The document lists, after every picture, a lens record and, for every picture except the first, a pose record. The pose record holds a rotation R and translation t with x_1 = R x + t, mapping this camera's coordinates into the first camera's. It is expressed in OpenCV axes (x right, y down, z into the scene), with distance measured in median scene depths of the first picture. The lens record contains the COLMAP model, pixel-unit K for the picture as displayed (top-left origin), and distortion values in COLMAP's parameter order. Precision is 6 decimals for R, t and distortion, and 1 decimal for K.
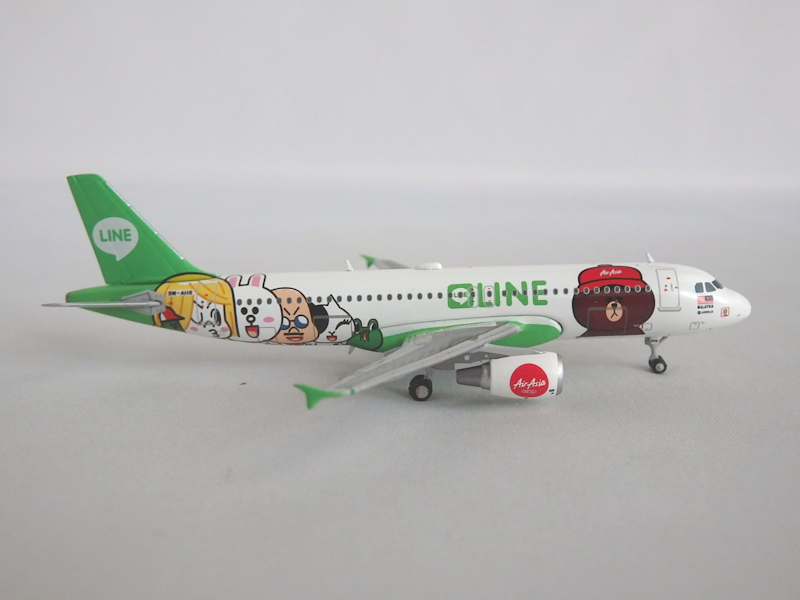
lens RADIAL K [[910.8, 0, 400.0], [0, 910.8, 300.0], [0, 0, 1]] dist [0.017834, 0.007530]
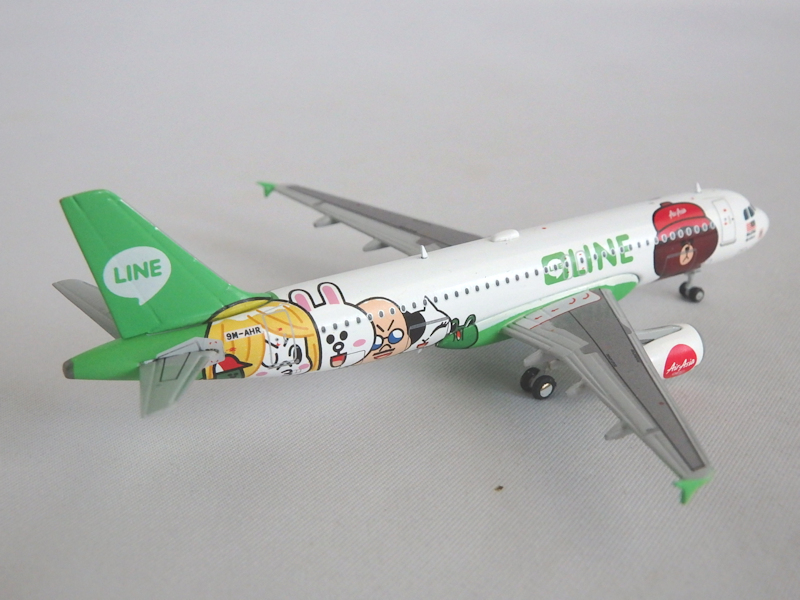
lens RADIAL K [[1072.9, 0, 400.0], [0, 1072.9, 300.0], [0, 0, 1]] dist [-0.001494, -0.020562]
pose [[0.841341, -0.205667, 0.499846, -0.564355], [0.074179, 0.959963, 0.270128, -0.258121], [-0.535390, -0.190192, 0.822912, 0.233930]]
